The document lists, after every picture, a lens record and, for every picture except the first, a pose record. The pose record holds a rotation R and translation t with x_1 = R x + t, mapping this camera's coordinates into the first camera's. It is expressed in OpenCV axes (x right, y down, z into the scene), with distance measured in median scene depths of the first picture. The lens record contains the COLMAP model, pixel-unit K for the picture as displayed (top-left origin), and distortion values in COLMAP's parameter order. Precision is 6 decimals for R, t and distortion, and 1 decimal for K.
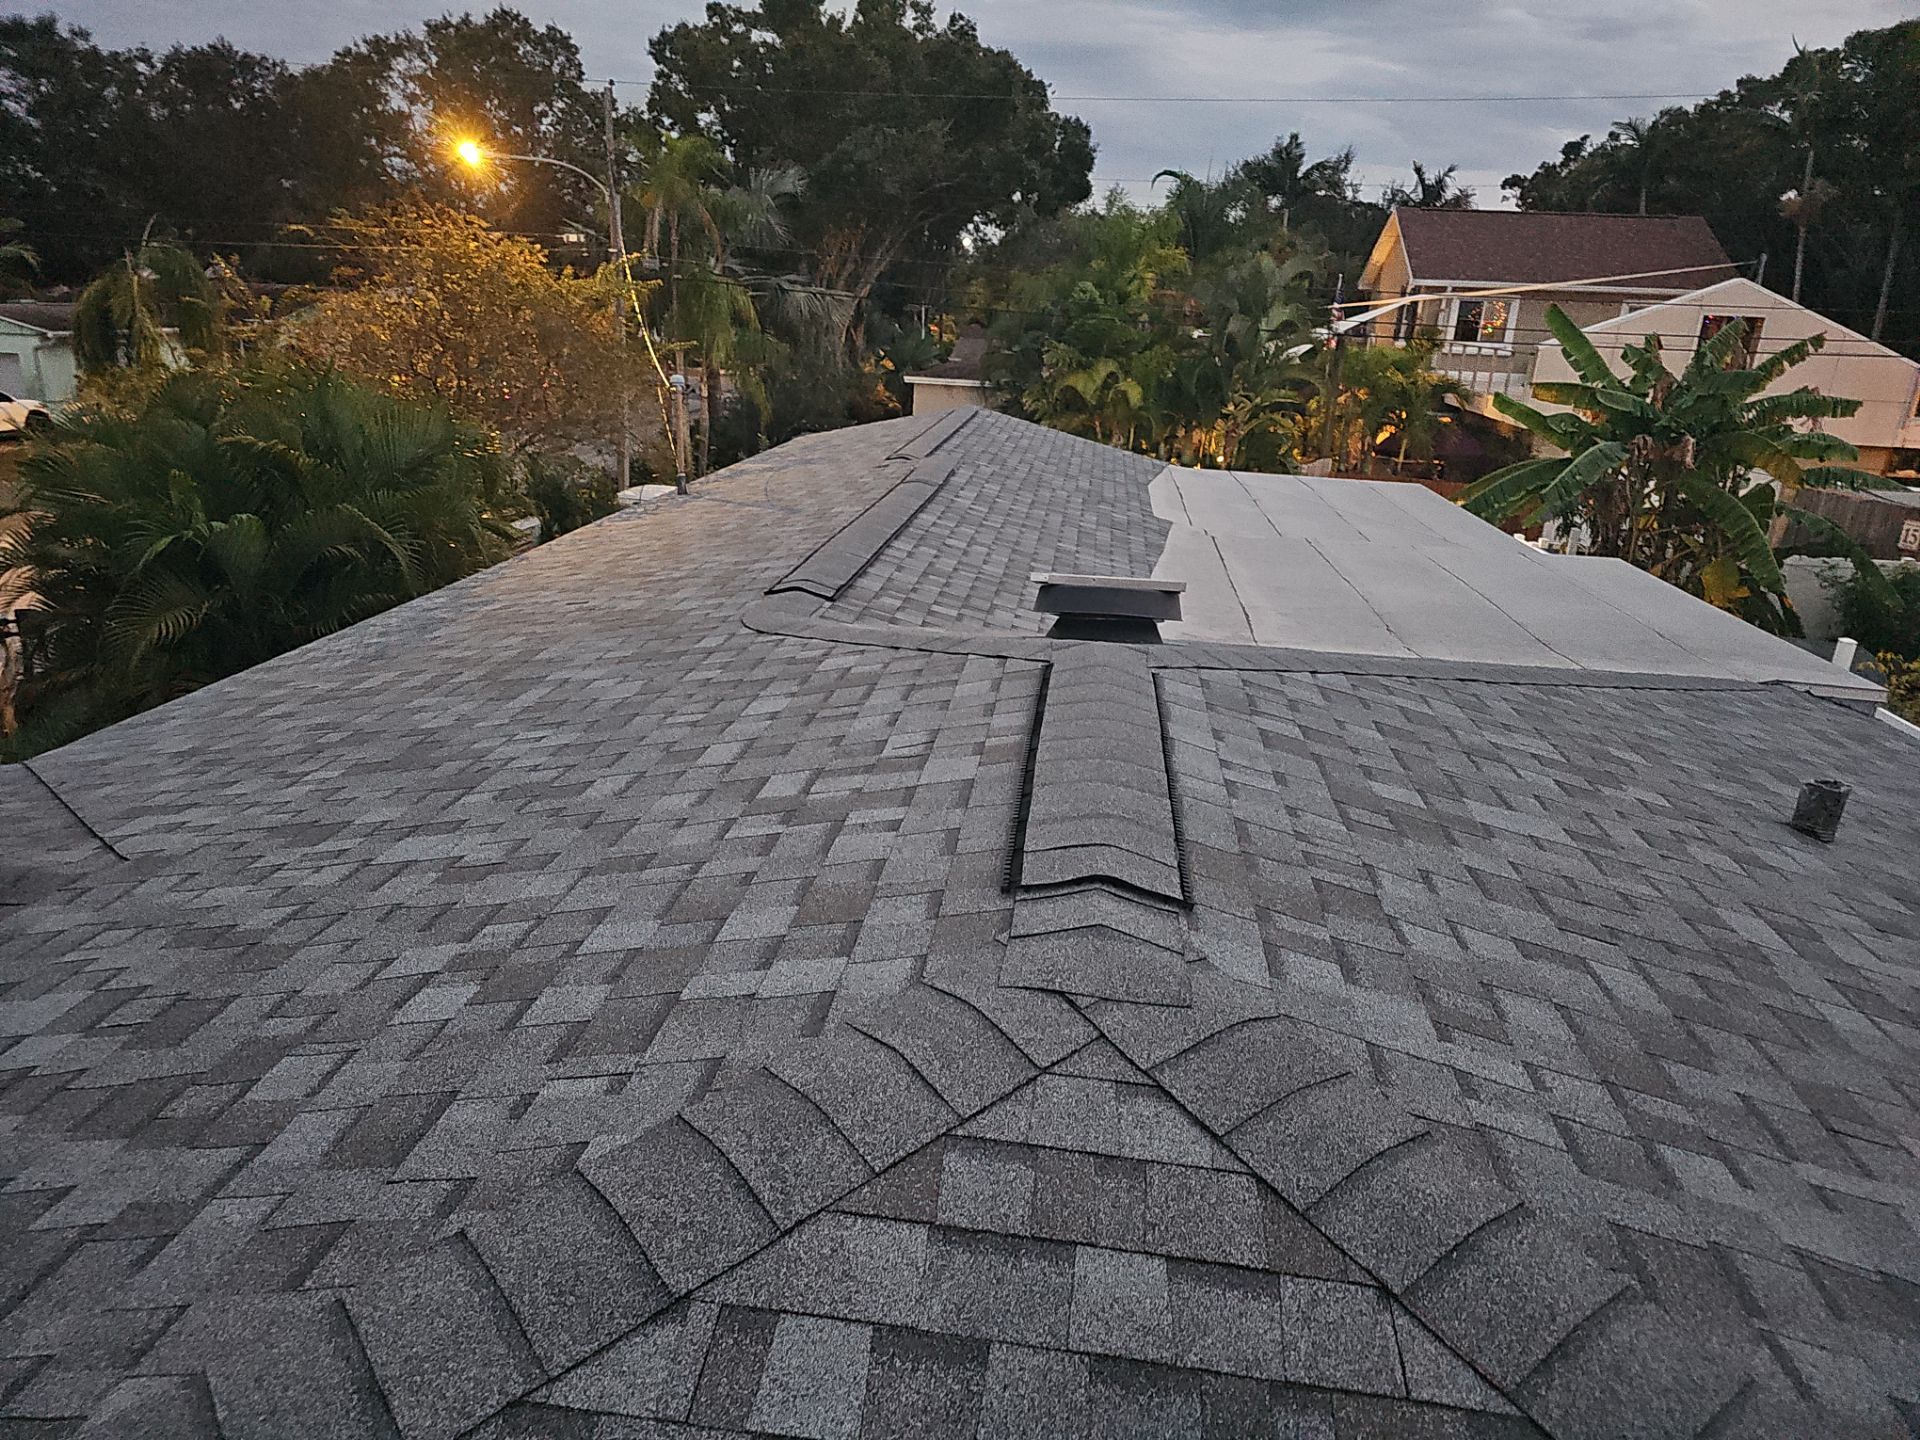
lens RADIAL K [[1244.2, 0, 975.1], [0, 1244.2, 739.5], [0, 0, 1]] dist [0.073293, -0.061386]
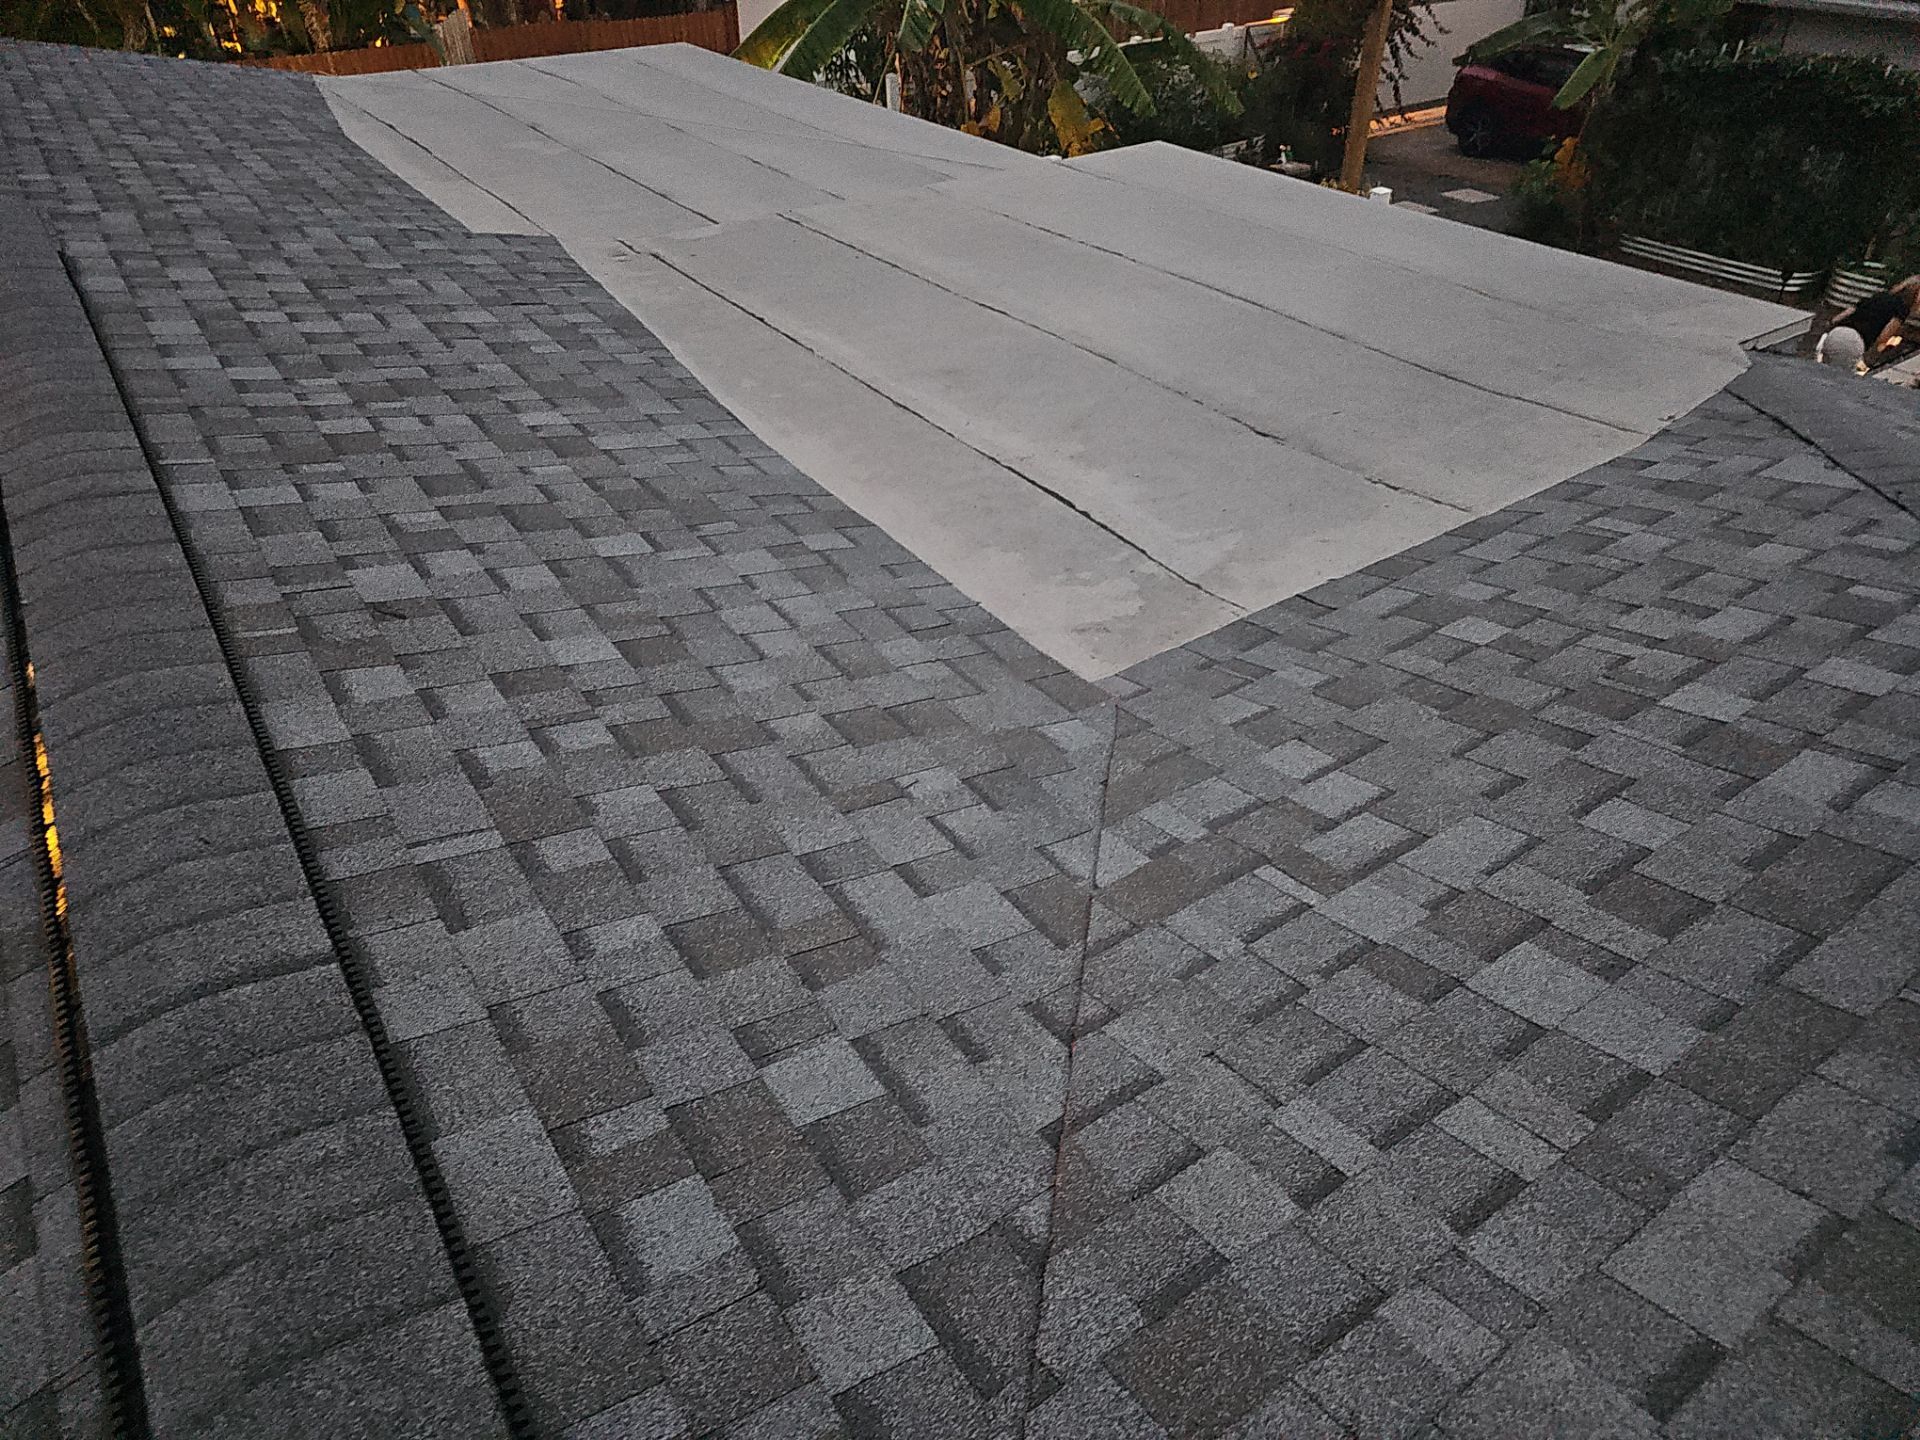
lens RADIAL K [[1244.2, 0, 975.1], [0, 1244.2, 739.5], [0, 0, 1]] dist [0.073293, -0.061386]
pose [[0.760739, -0.441332, 0.475923, -0.022230], [0.265746, 0.880762, 0.391966, -0.061486], [-0.592162, -0.171709, 0.787312, 0.179458]]
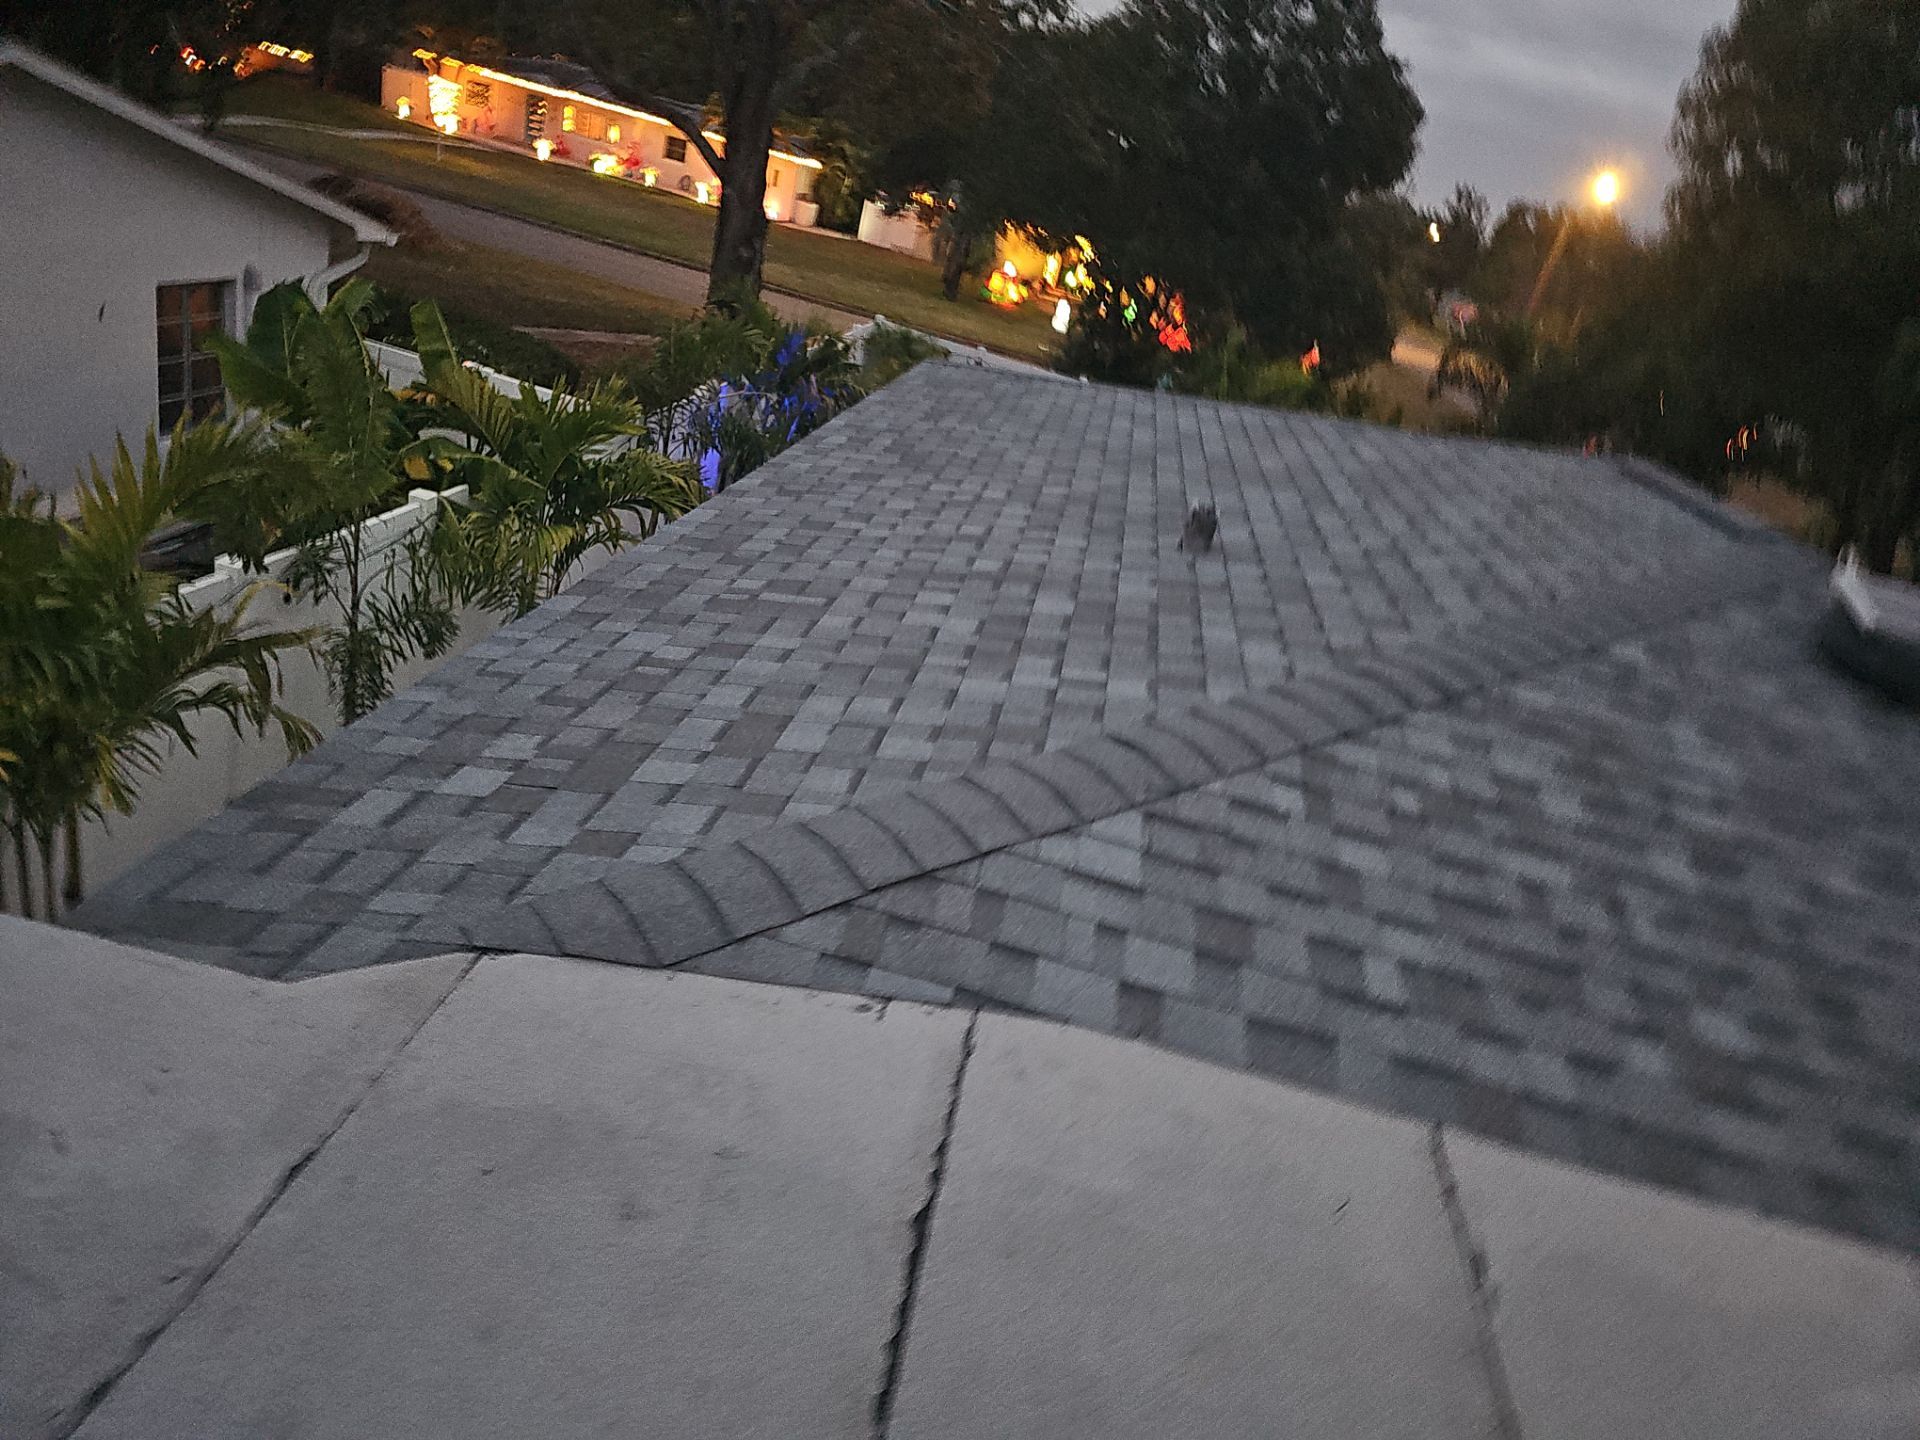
lens RADIAL K [[1245.4, 0, 960.0], [0, 1245.4, 720.0], [0, 0, 1]] dist [0.084061, -0.063457]
pose [[-0.958077, -0.276908, -0.073556, 0.138100], [-0.251604, 0.690342, 0.678324, -0.087754], [-0.137054, 0.668393, -0.731072, 0.306730]]
